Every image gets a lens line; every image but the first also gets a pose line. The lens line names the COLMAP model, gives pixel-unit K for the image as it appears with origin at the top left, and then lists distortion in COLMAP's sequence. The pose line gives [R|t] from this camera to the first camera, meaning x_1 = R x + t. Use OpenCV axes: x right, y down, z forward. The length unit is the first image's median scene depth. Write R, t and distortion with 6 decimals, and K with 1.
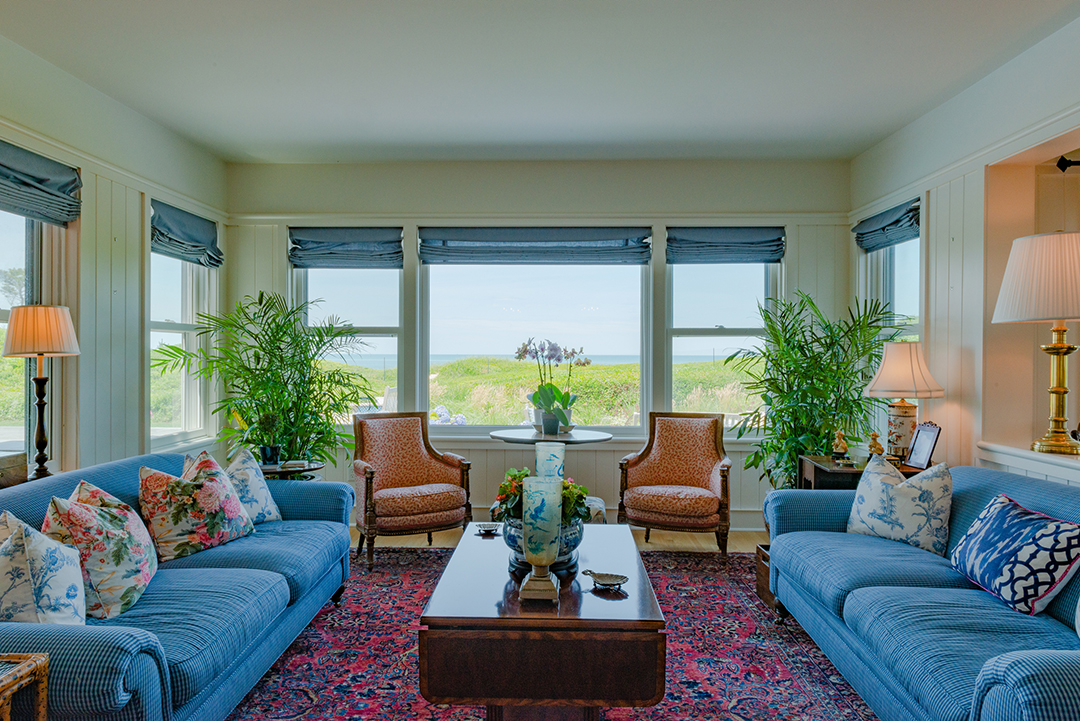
lens RADIAL K [[740.2, 0, 539.6], [0, 740.2, 360.3], [0, 0, 1]] dist [0.017399, -0.013666]
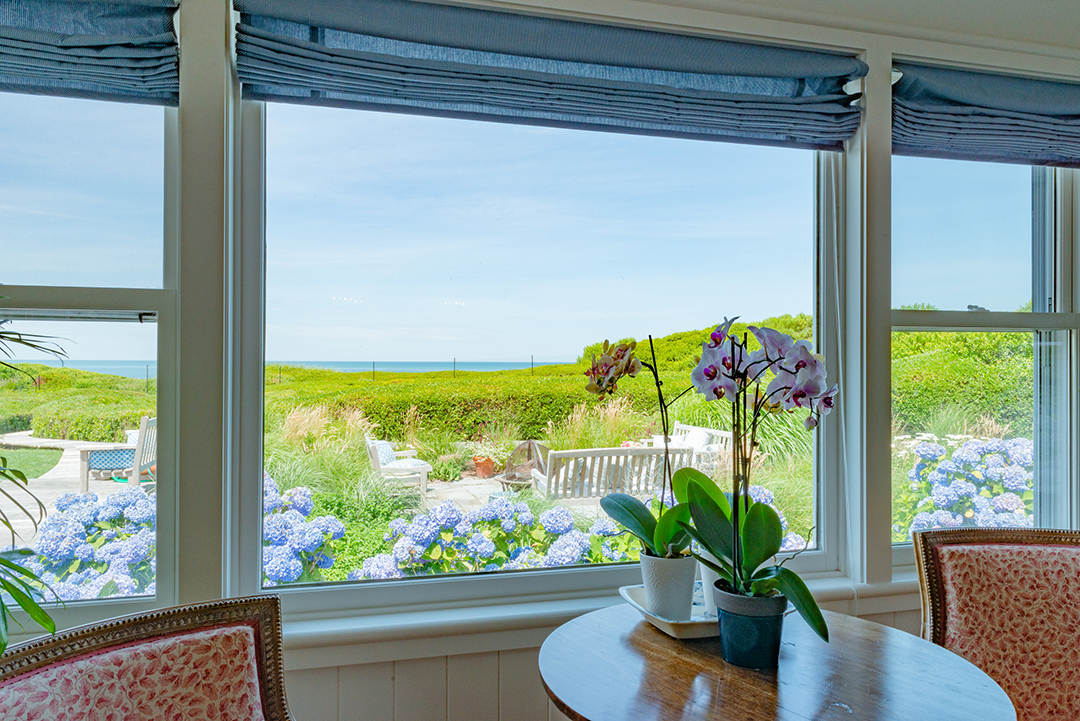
lens RADIAL K [[740.2, 0, 542.0], [0, 740.2, 356.1], [0, 0, 1]] dist [0.017399, -0.013666]
pose [[0.960955, 0.004463, 0.276668, -0.122597], [-0.000530, 0.999898, -0.014288, -0.010662], [-0.276704, 0.013583, 0.960859, 0.653871]]
